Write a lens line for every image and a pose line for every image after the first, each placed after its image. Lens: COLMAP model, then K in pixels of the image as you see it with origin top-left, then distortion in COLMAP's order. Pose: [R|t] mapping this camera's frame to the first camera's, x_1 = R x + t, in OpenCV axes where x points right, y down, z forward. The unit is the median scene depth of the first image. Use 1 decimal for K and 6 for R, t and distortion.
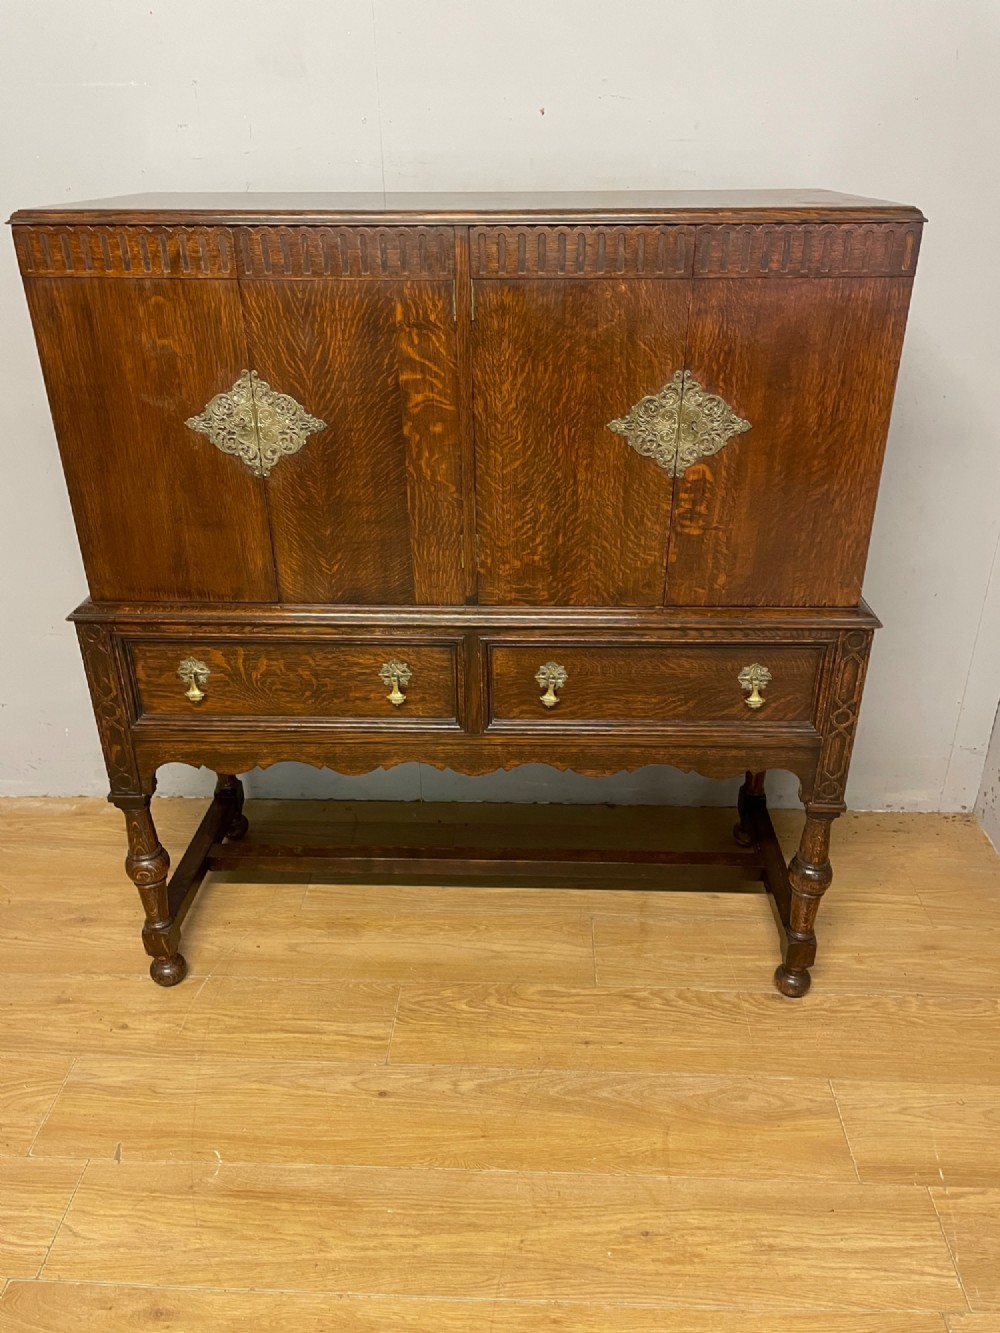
lens RADIAL K [[1001.7, 0, 503.0], [0, 1001.7, 662.9], [0, 0, 1]] dist [0.091784, -0.120294]
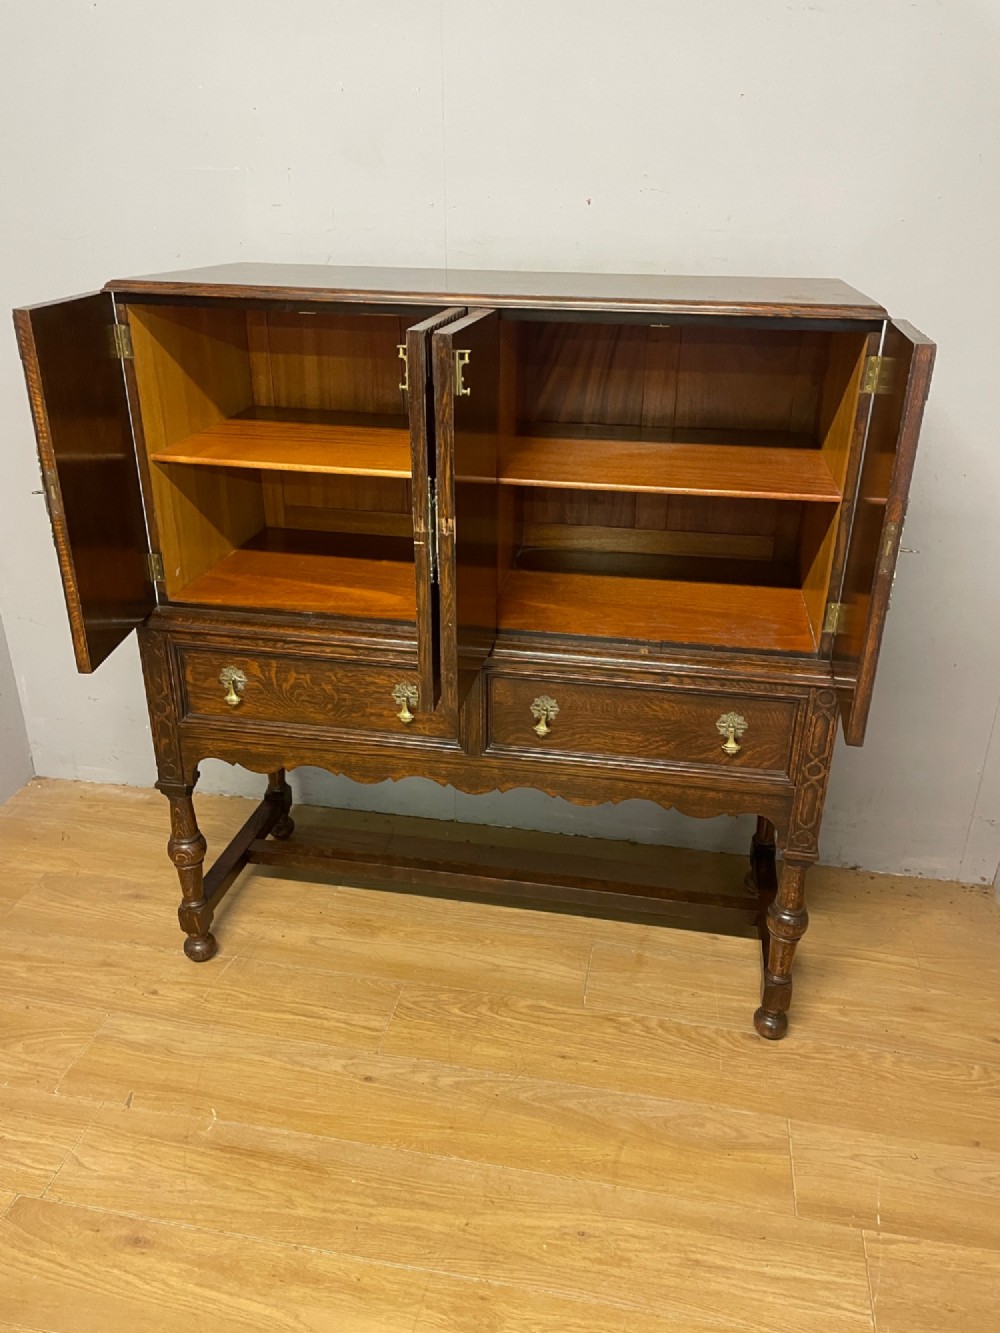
lens RADIAL K [[1001.8, 0, 510.6], [0, 1001.8, 664.6], [0, 0, 1]] dist [0.094844, -0.123580]
pose [[0.990305, 0.077320, -0.115402, 0.138303], [-0.081975, 0.995979, -0.036150, 0.008449], [0.112143, 0.045259, 0.992661, -0.096705]]
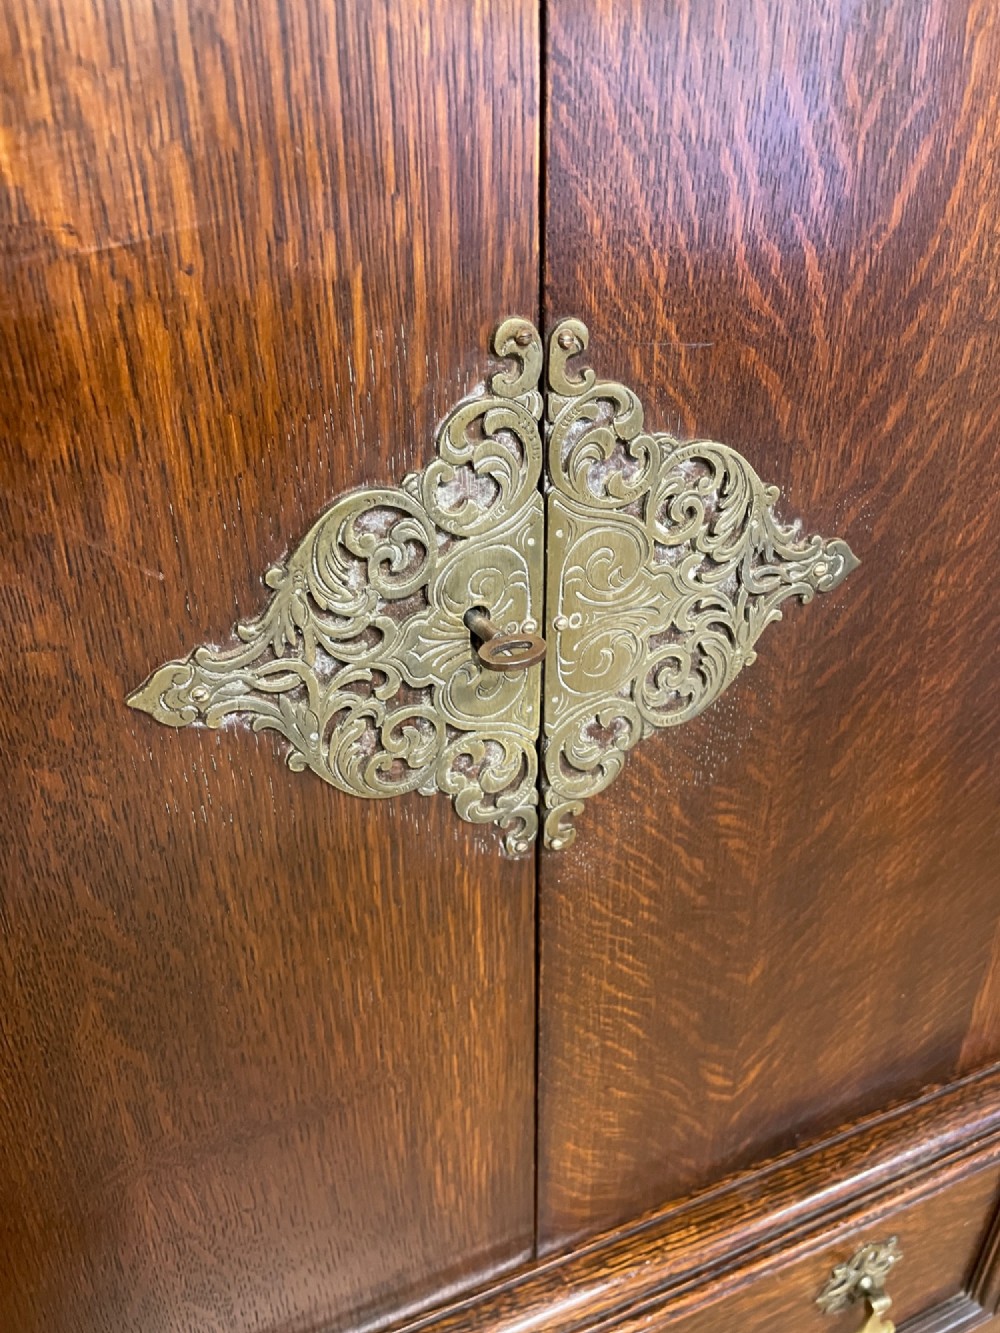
lens RADIAL K [[1024.0, 0, 507.6], [0, 1024.0, 668.9], [0, 0, 1]] dist [0.076420, -0.122327]
pose [[0.899080, -0.209119, 0.384610, -0.299724], [0.197992, 0.977786, 0.068803, -0.224219], [-0.390454, 0.014290, 0.920511, 0.772919]]
